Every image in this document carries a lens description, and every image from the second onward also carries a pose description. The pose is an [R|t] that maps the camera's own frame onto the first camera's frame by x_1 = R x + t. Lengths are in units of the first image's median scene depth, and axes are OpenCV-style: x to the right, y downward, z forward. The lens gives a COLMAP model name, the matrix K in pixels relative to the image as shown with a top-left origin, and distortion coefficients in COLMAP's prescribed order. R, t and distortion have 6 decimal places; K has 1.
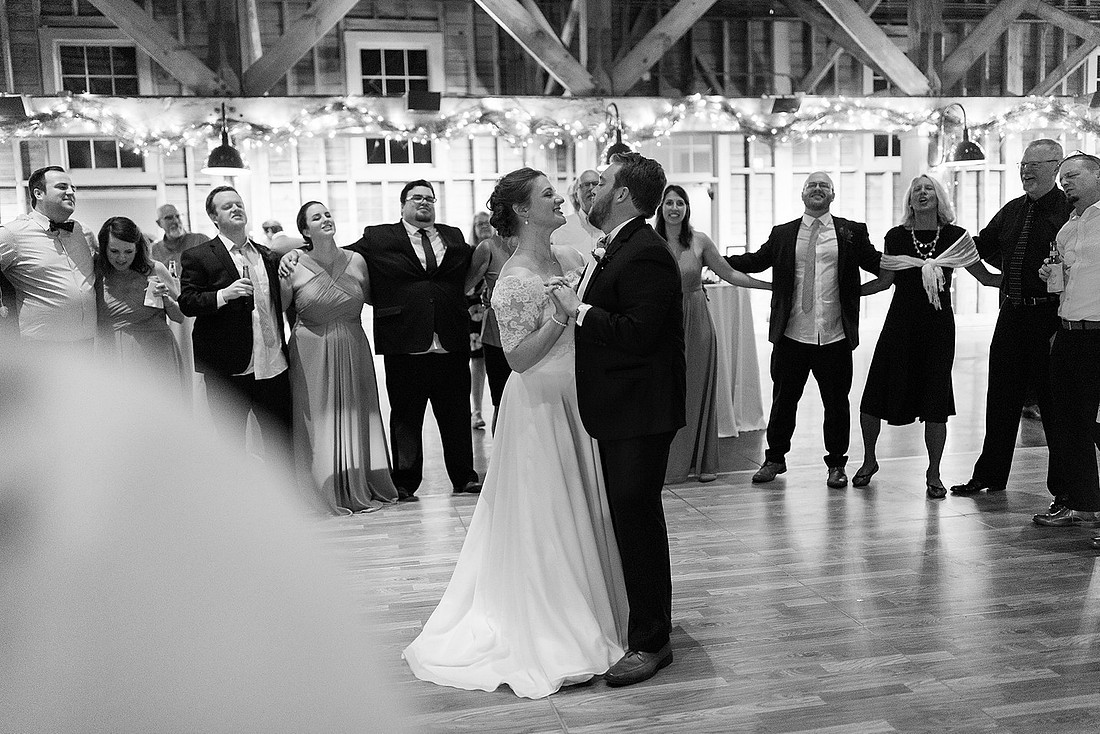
lens RADIAL K [[1064.6, 0, 550.0], [0, 1064.6, 367.0], [0, 0, 1]] dist [0.015563, 0.008308]
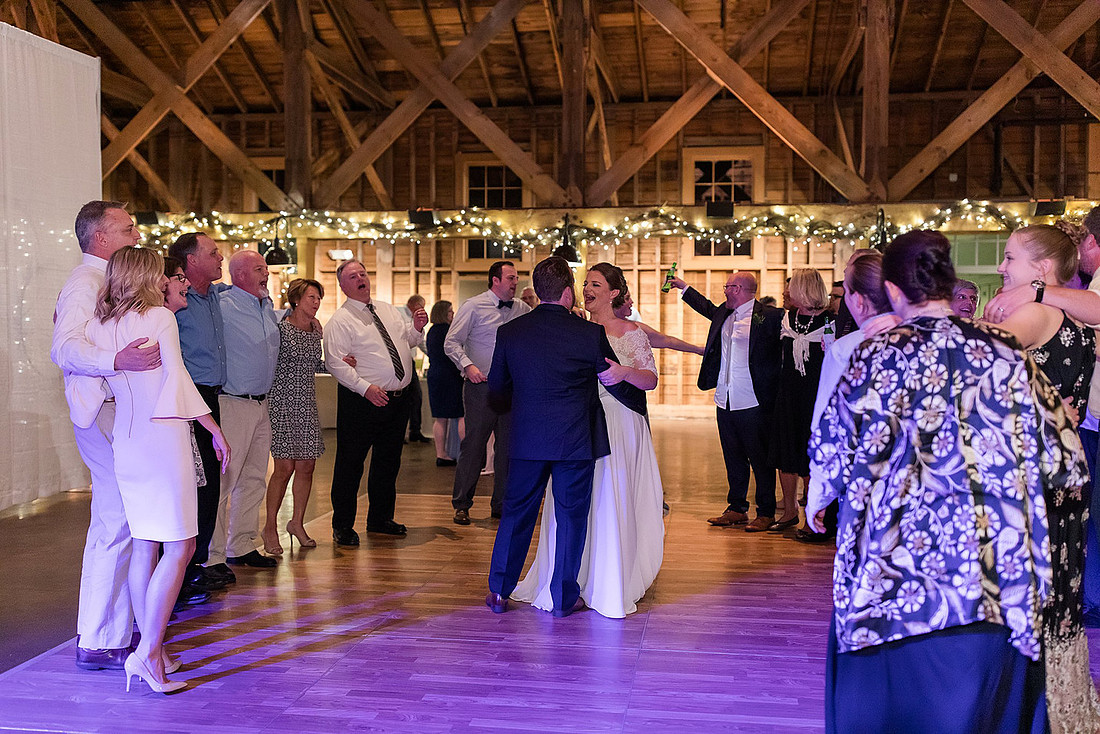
lens RADIAL K [[1064.6, 0, 550.0], [0, 1064.6, 367.0], [0, 0, 1]] dist [0.015563, 0.008308]
pose [[0.933926, 0.044047, -0.354742, 0.141963], [-0.070634, 0.995552, -0.062343, 0.026364], [0.350418, 0.083281, 0.932883, -0.215141]]
